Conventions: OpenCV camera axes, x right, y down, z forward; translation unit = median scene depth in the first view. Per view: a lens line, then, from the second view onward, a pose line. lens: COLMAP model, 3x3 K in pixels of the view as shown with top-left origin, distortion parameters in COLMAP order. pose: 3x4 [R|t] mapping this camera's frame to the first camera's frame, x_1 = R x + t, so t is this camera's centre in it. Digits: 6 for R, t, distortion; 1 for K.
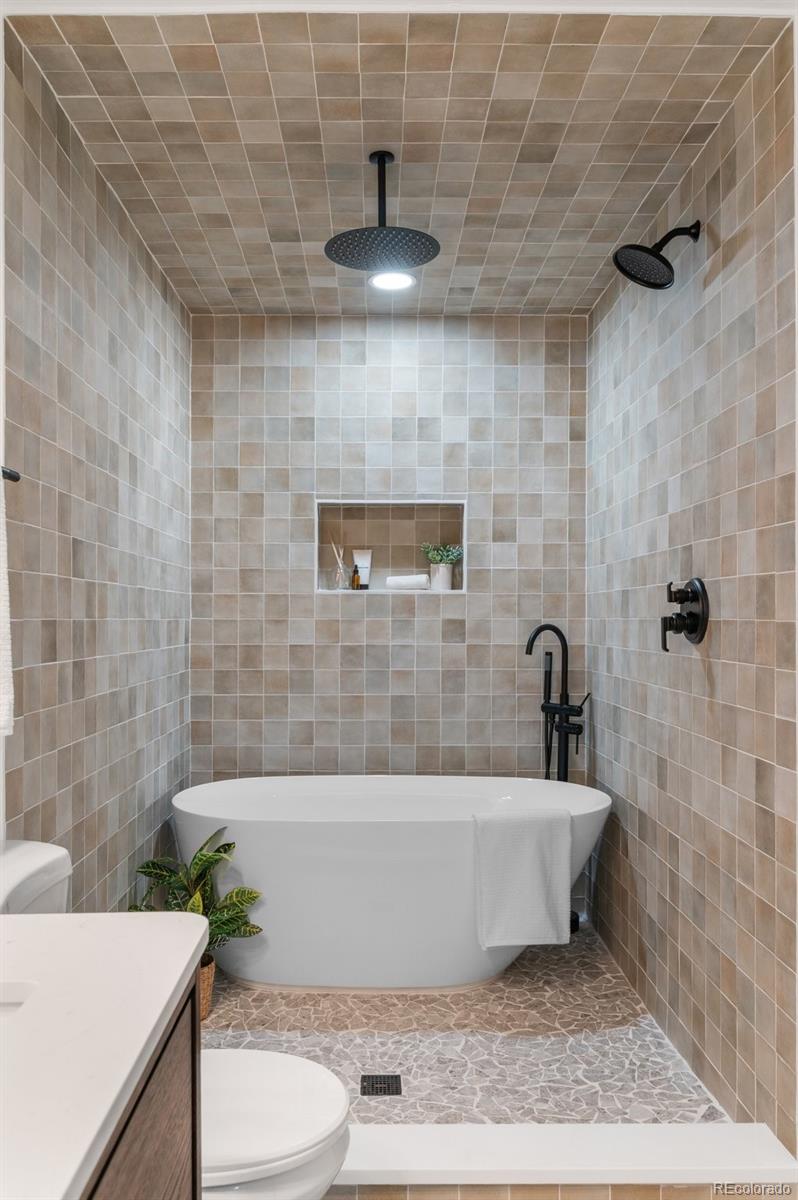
lens RADIAL K [[953.1, 0, 399.7], [0, 953.1, 623.1], [0, 0, 1]] dist [0.001196, 0.003302]
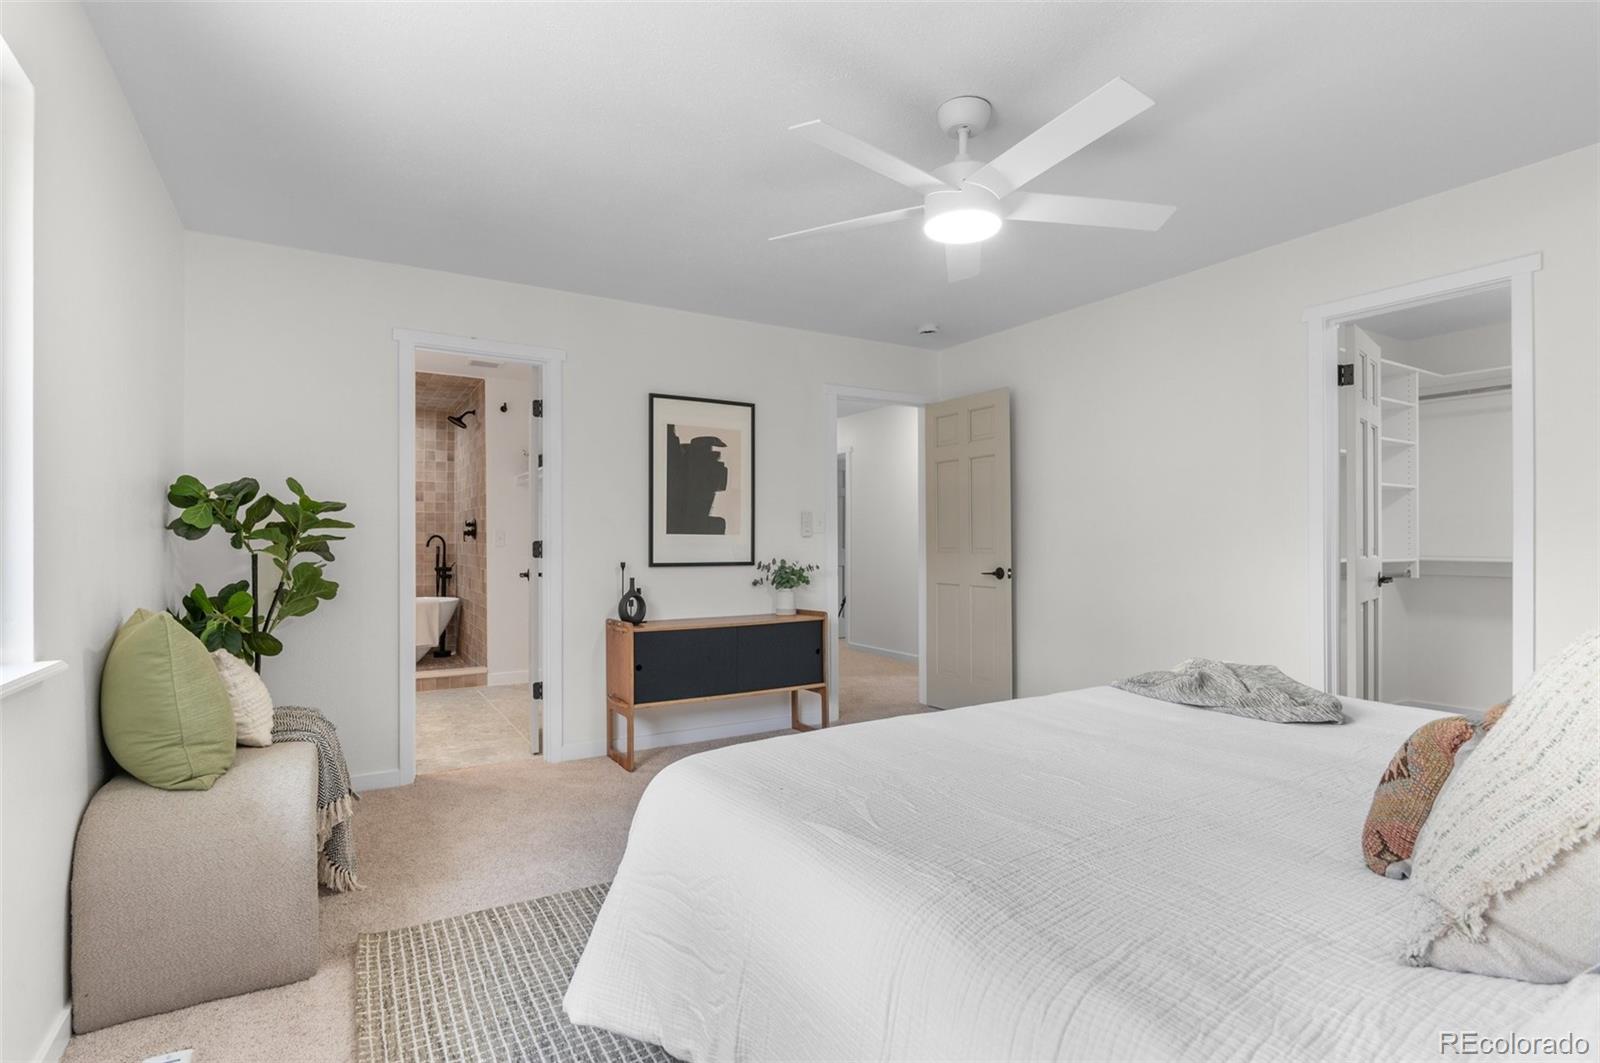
lens RADIAL K [[785.4, 0, 800.0], [0, 785.4, 531.5], [0, 0, 1]] dist [0.000573, -0.008374]
pose [[0.873831, 0.002308, 0.486225, -0.013759], [0.004984, 0.999894, -0.013705, 0.024936], [-0.486205, 0.014399, 0.873726, -1.265725]]
